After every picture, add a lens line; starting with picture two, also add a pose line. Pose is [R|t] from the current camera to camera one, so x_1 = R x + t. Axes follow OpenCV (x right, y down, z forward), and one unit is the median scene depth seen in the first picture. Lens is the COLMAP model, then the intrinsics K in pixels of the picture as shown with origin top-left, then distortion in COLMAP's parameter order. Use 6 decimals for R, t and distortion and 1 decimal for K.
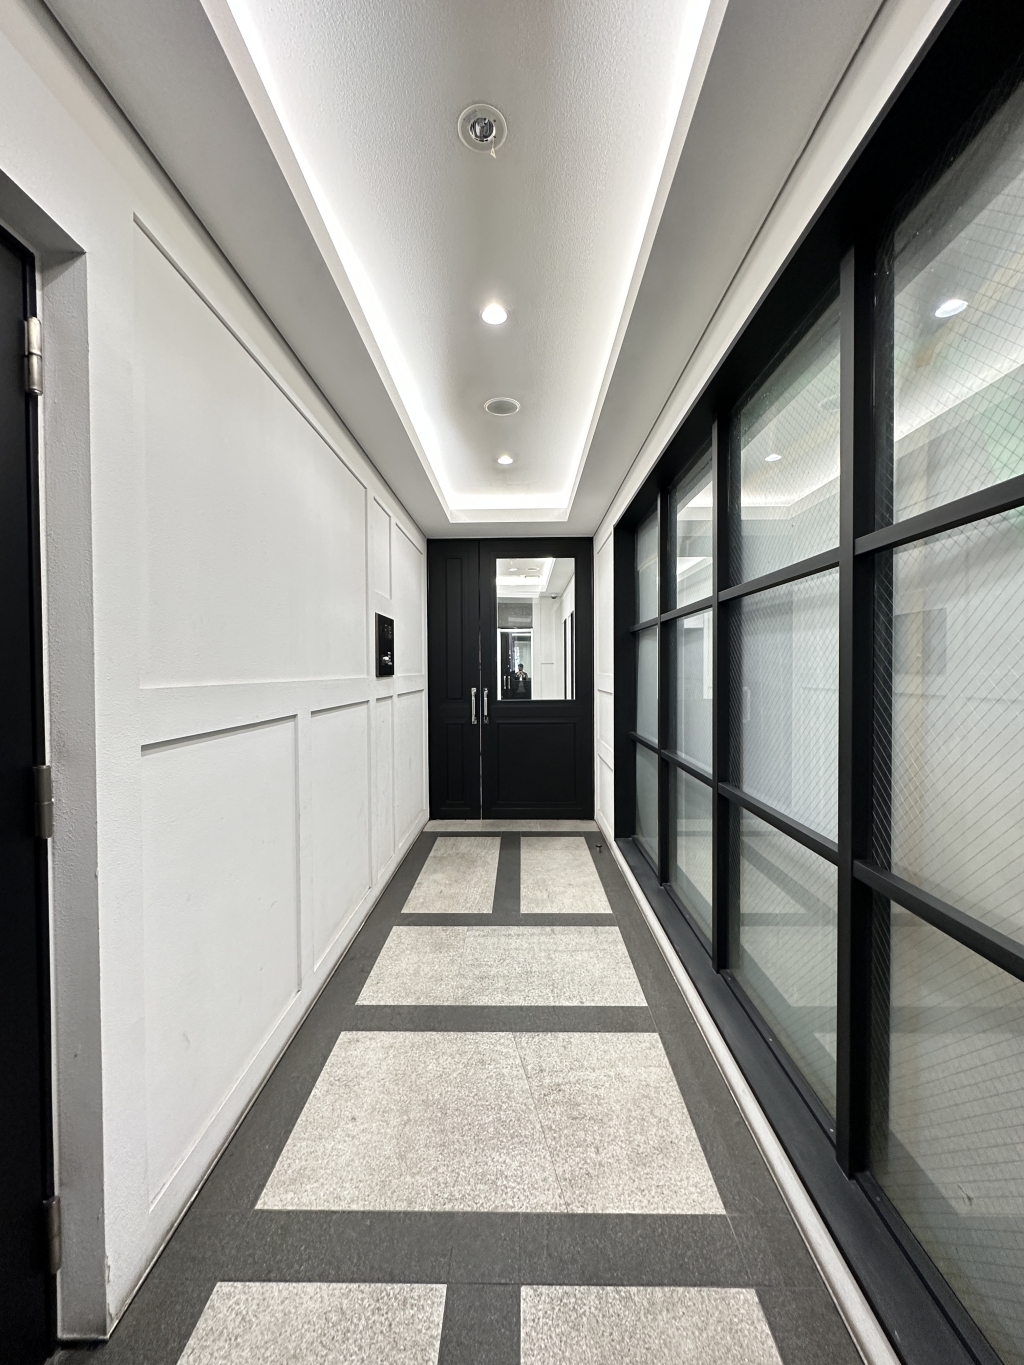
lens RADIAL K [[542.0, 0, 512.0], [0, 542.0, 682.5], [0, 0, 1]] dist [-0.002931, 0.000420]
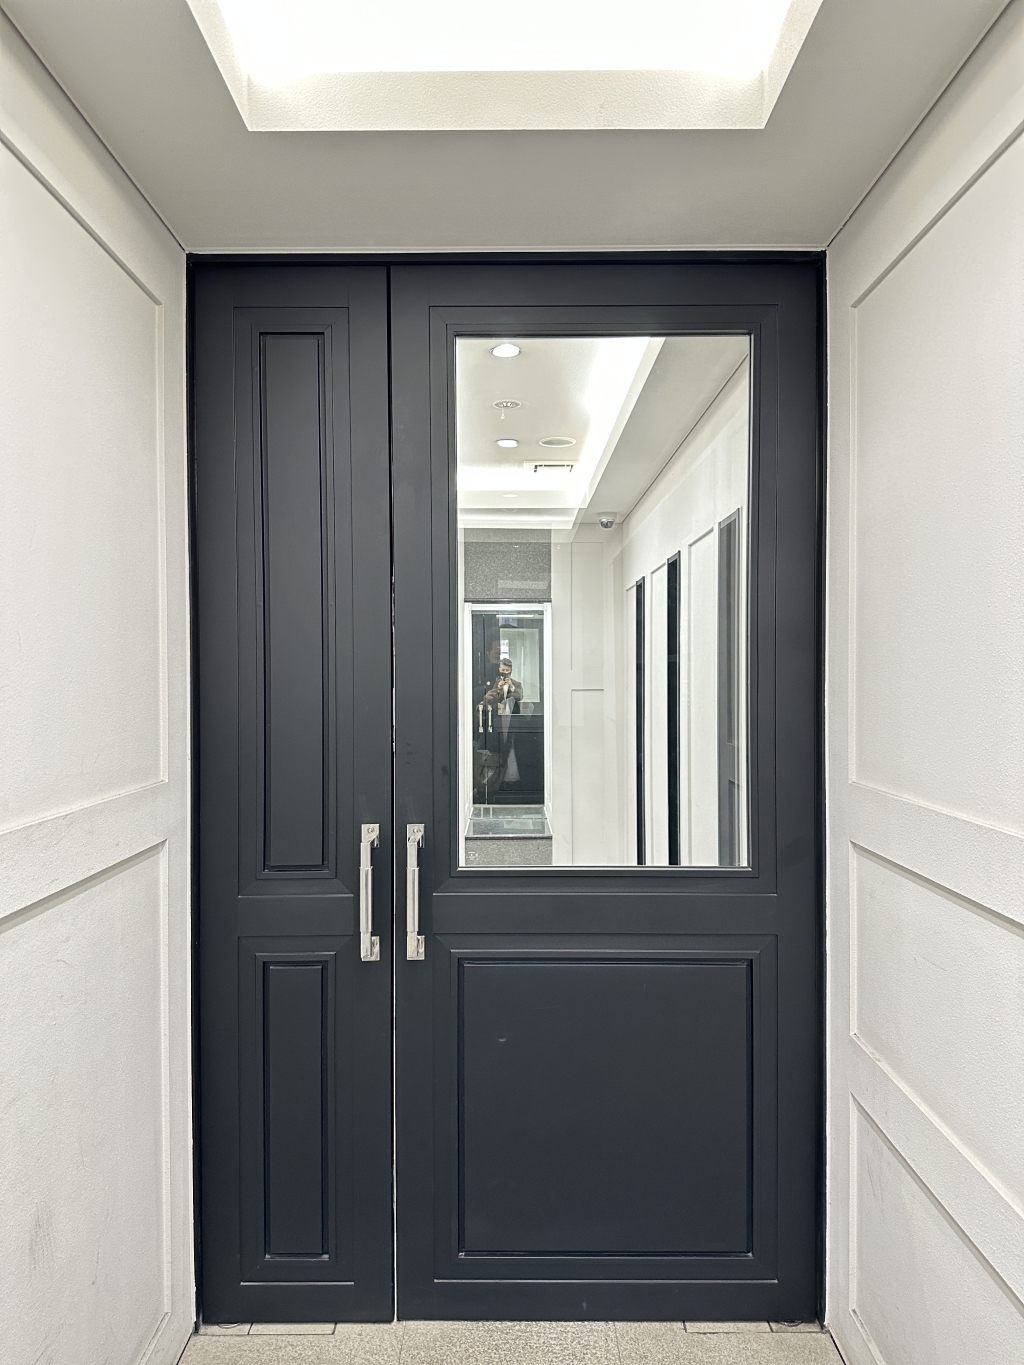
lens RADIAL K [[943.3, 0, 512.0], [0, 943.3, 682.5], [0, 0, 1]] dist [0.001387, 0.001065]
pose [[0.999865, 0.001827, 0.016320, -0.007799], [-0.001555, 0.999861, -0.016613, -0.048671], [-0.016348, 0.016586, 0.999729, 0.509084]]
